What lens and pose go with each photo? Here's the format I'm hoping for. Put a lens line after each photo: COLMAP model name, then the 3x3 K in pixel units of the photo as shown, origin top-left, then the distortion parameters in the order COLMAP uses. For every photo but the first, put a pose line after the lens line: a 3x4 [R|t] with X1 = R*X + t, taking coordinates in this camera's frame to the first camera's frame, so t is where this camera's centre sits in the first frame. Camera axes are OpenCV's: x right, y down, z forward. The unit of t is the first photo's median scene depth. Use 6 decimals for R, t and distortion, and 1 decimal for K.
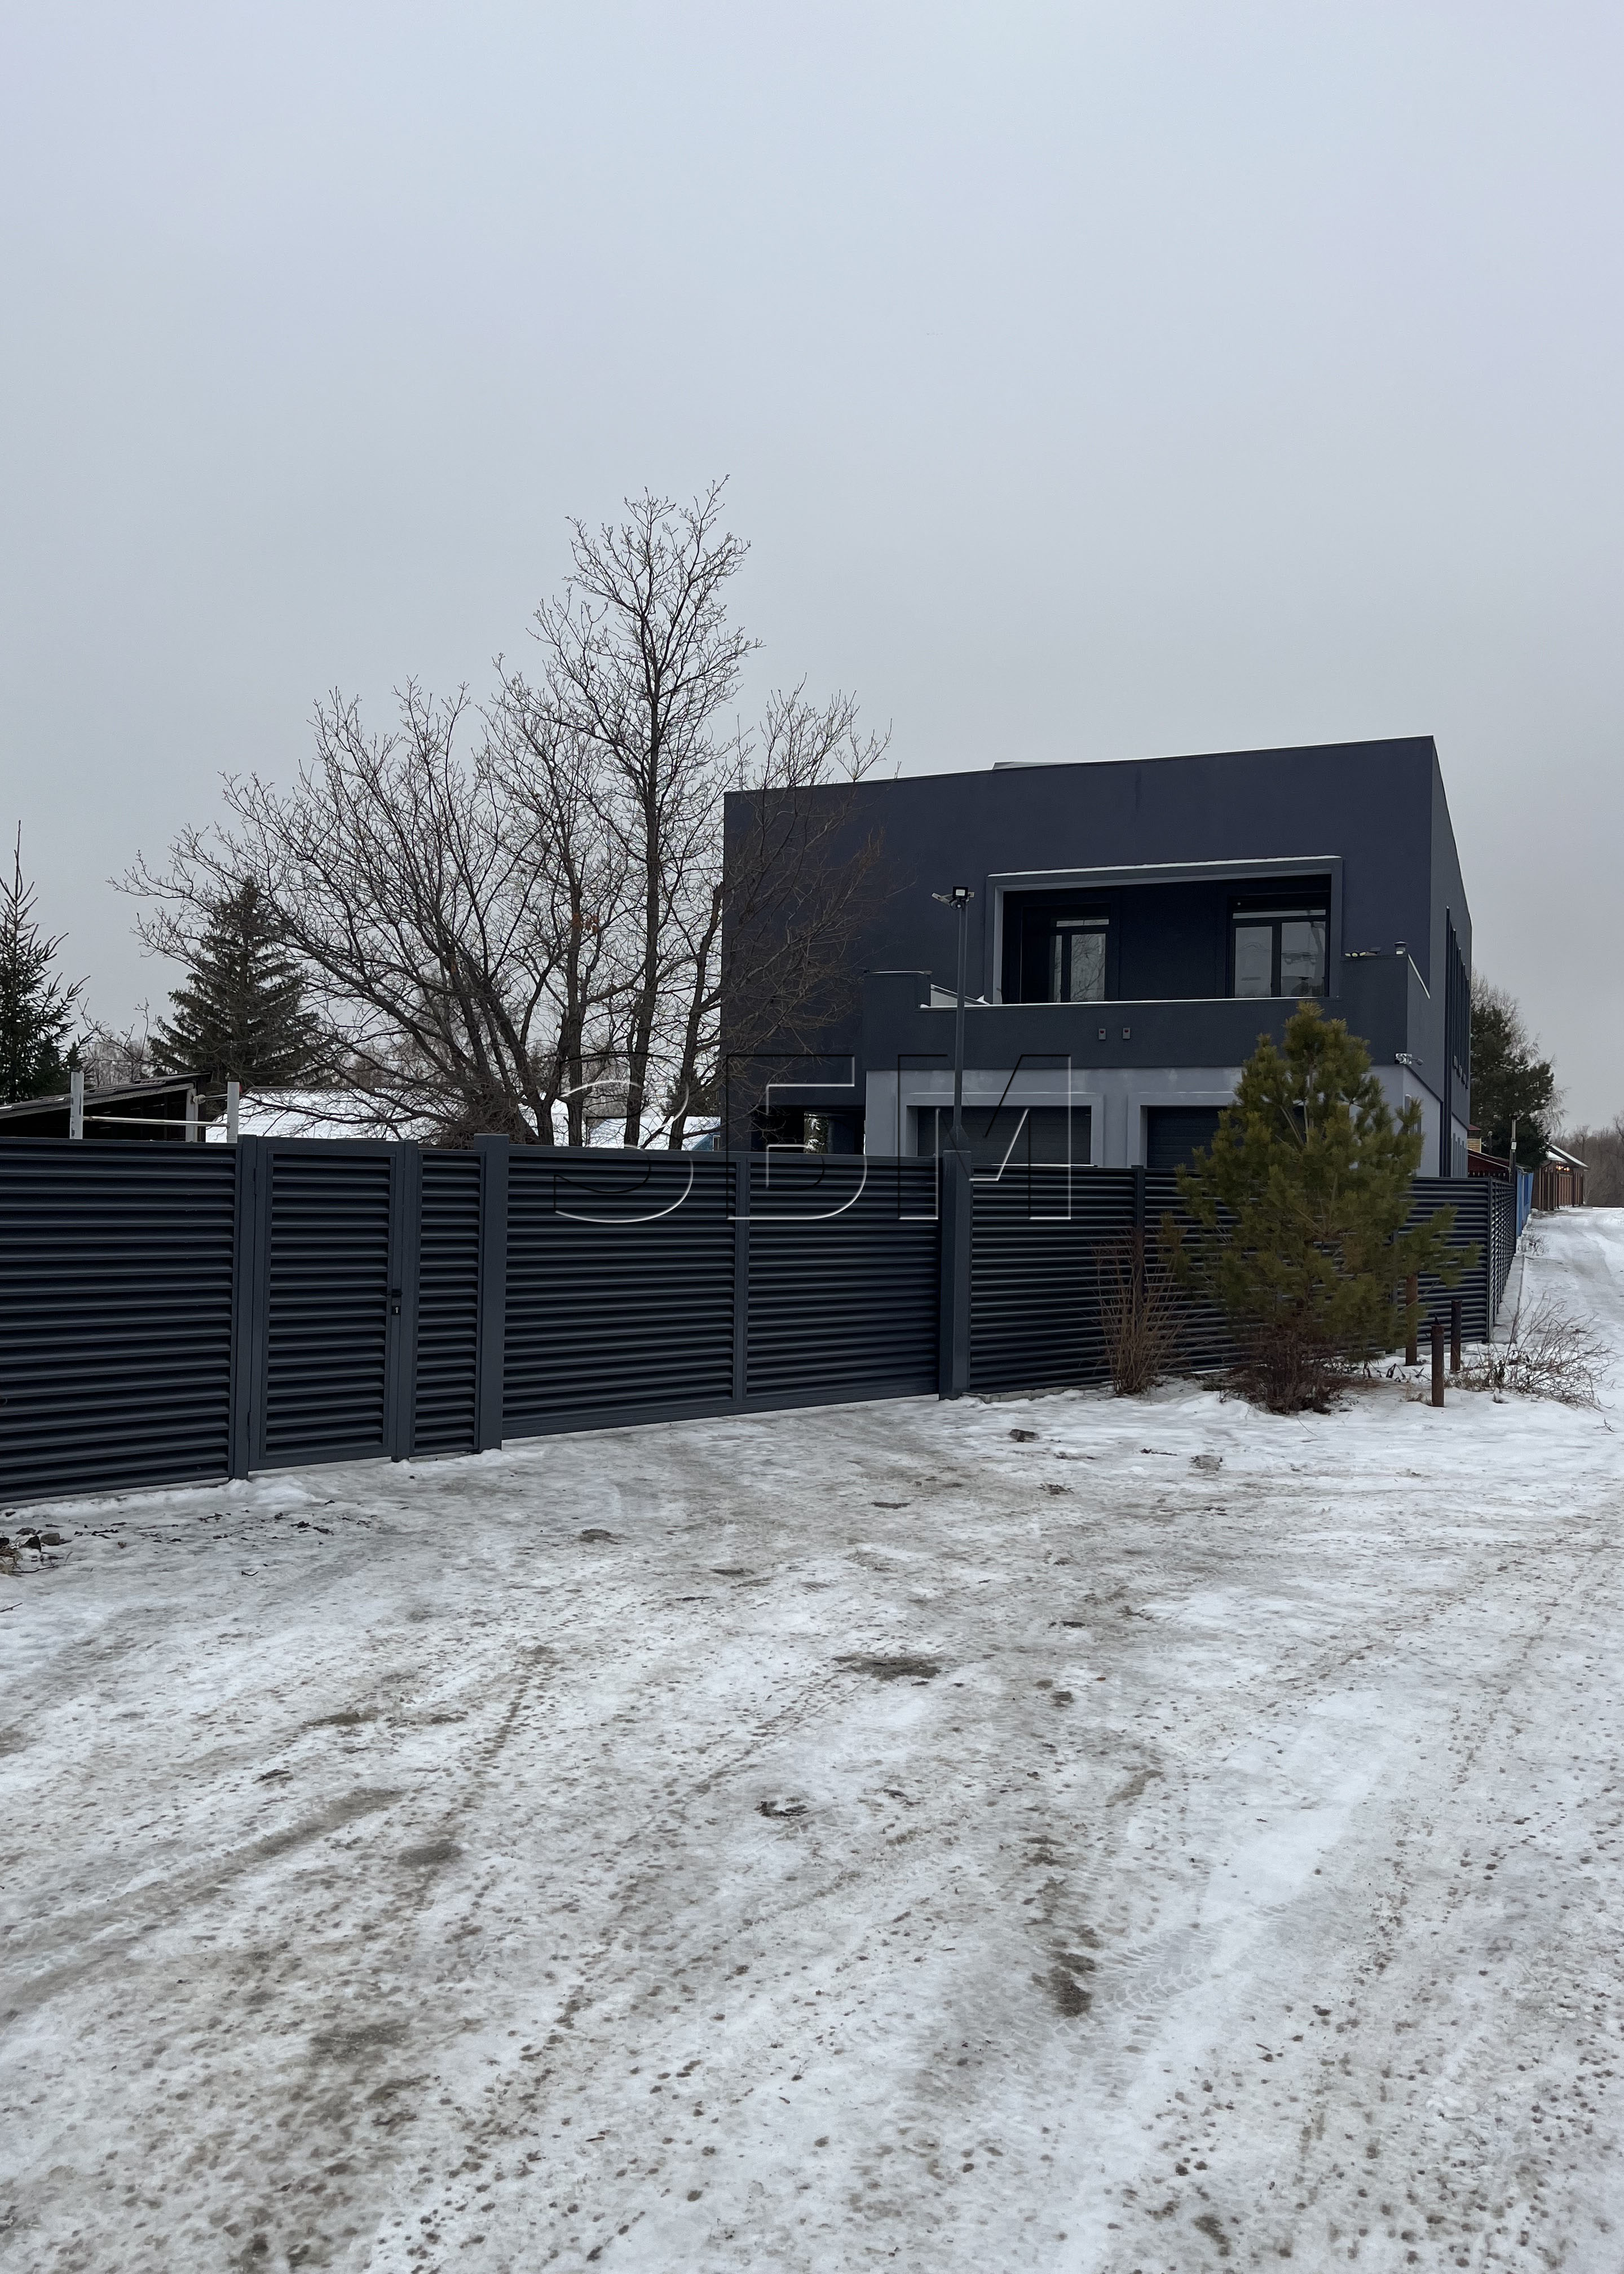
lens RADIAL K [[1739.4, 0, 819.3], [0, 1739.4, 1163.0], [0, 0, 1]] dist [0.030538, -0.009056]
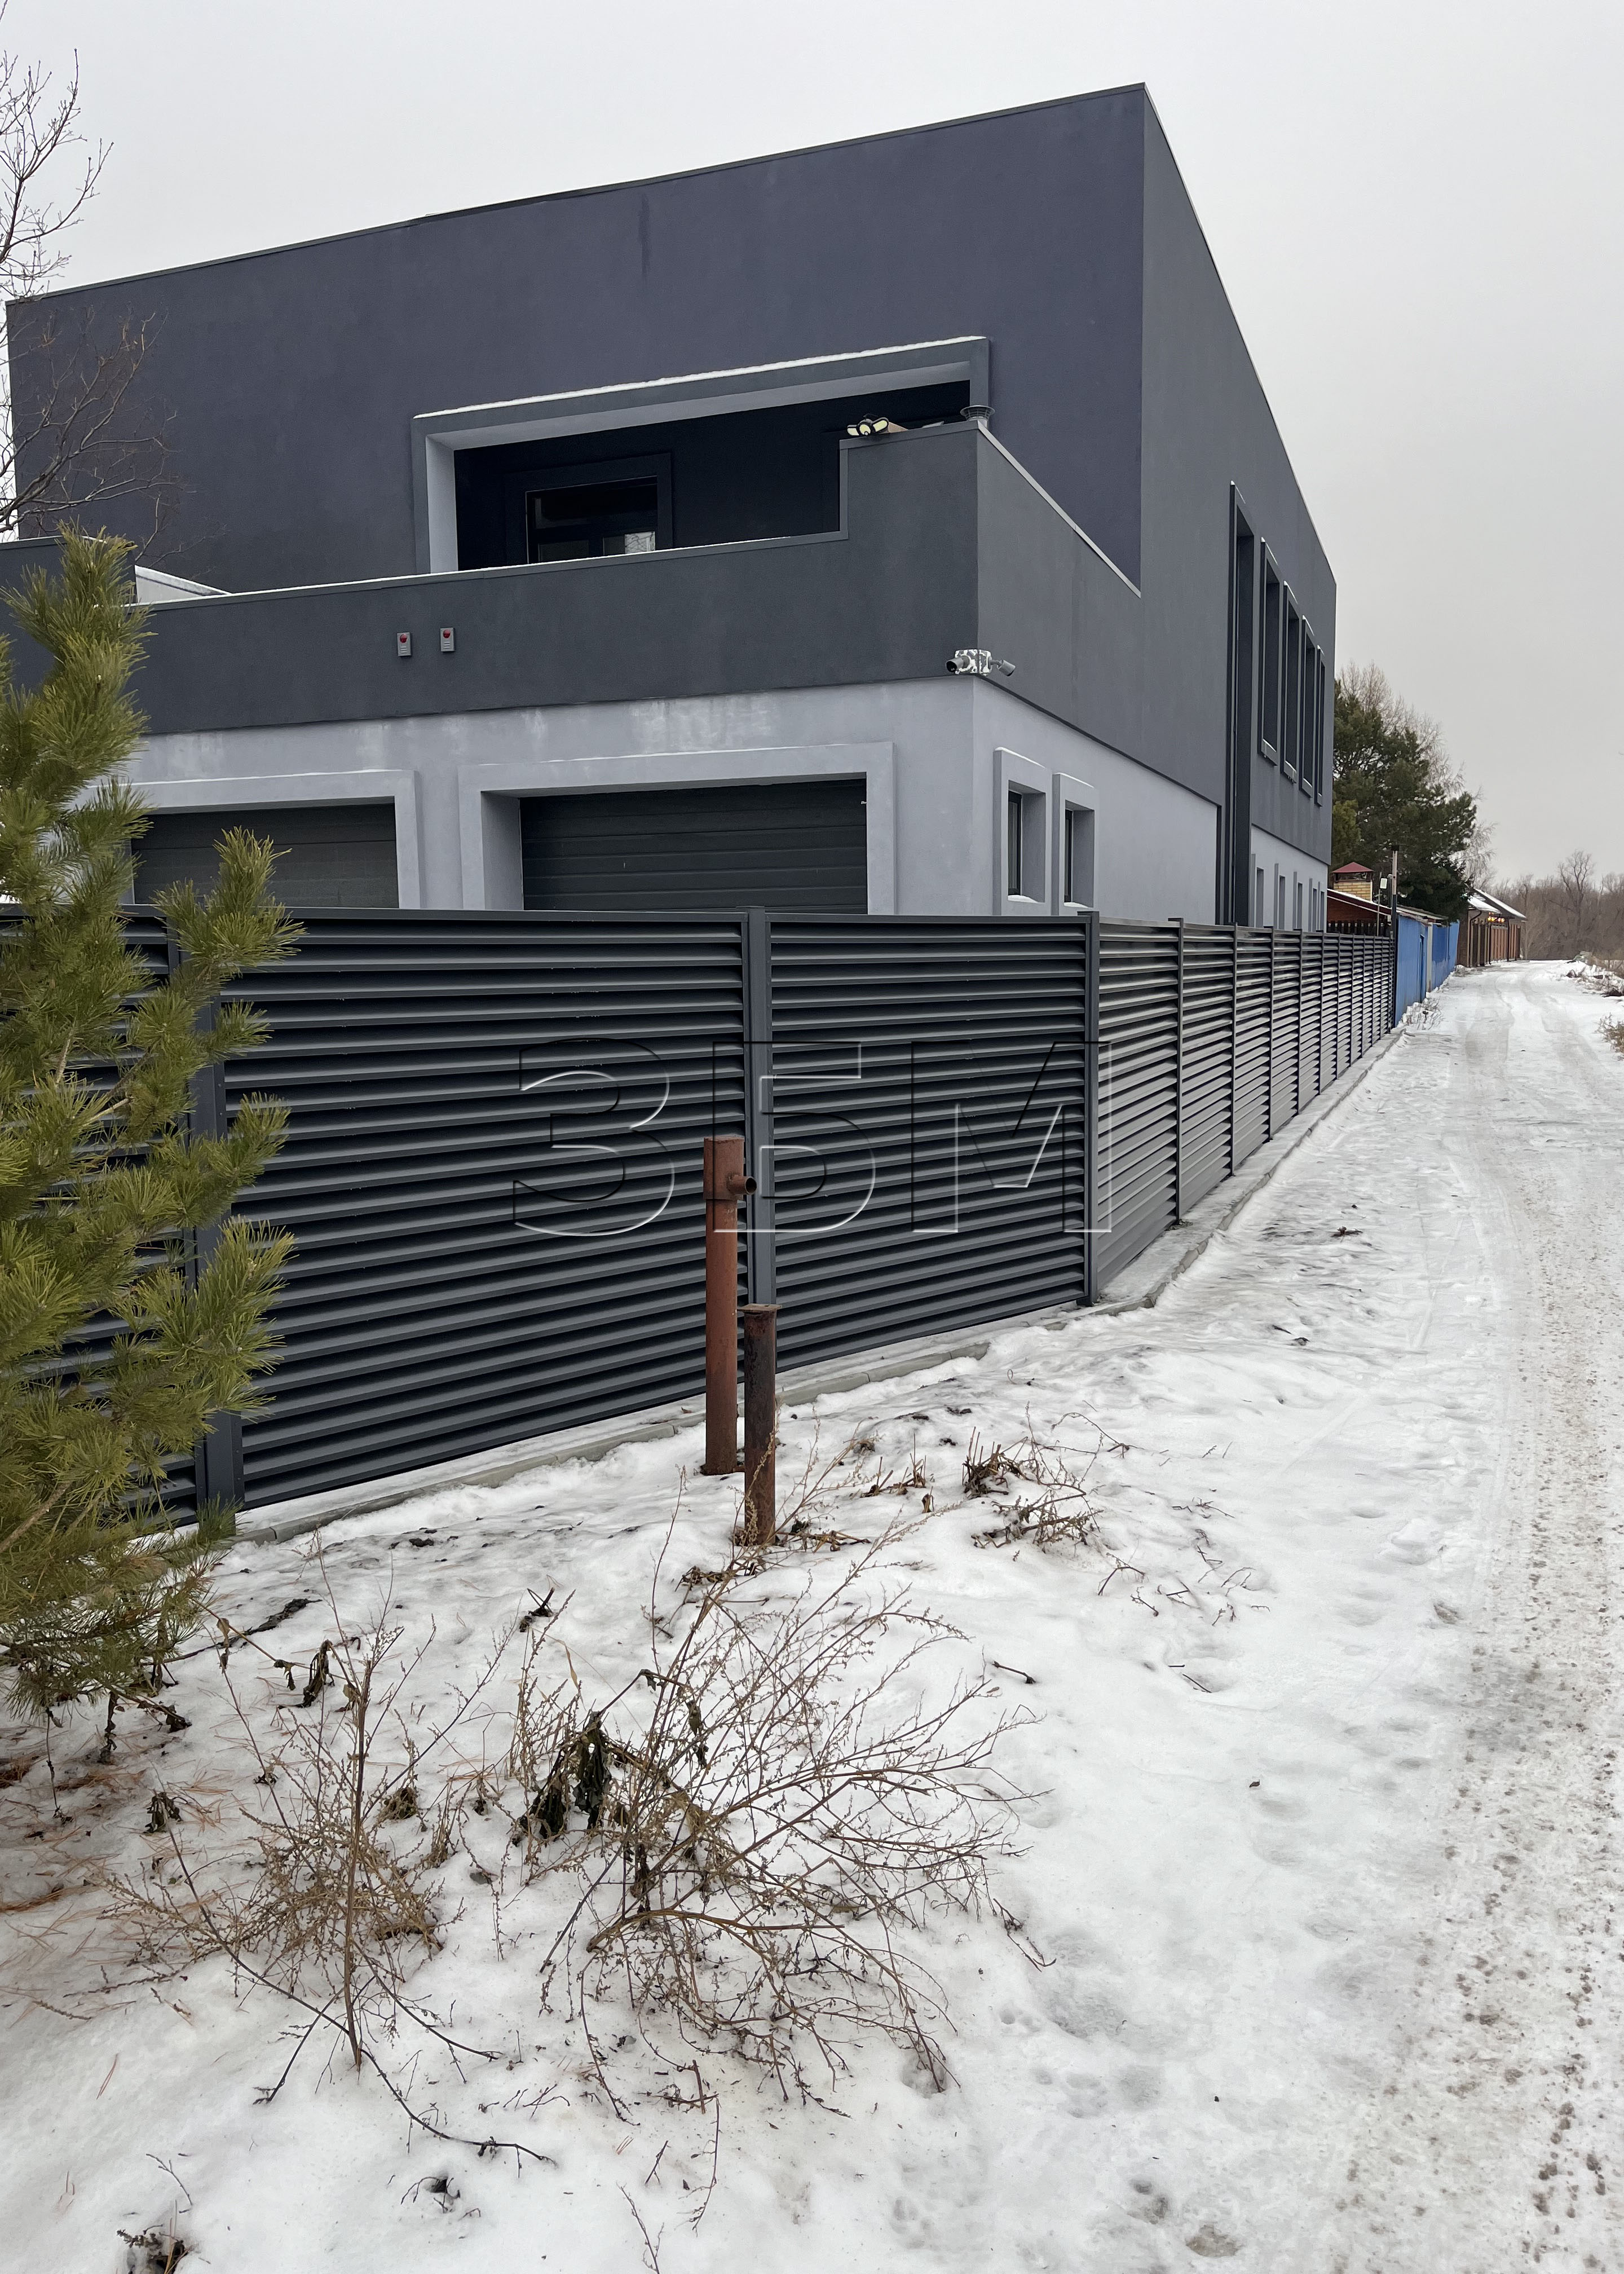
lens RADIAL K [[1767.1, 0, 812.0], [0, 1767.1, 1137.0], [0, 0, 1]] dist [0.044914, -0.000417]
pose [[0.999074, -0.033248, 0.027300, 0.233659], [0.030011, 0.993319, 0.111434, 0.009392], [-0.030823, -0.110511, 0.993397, 0.444297]]
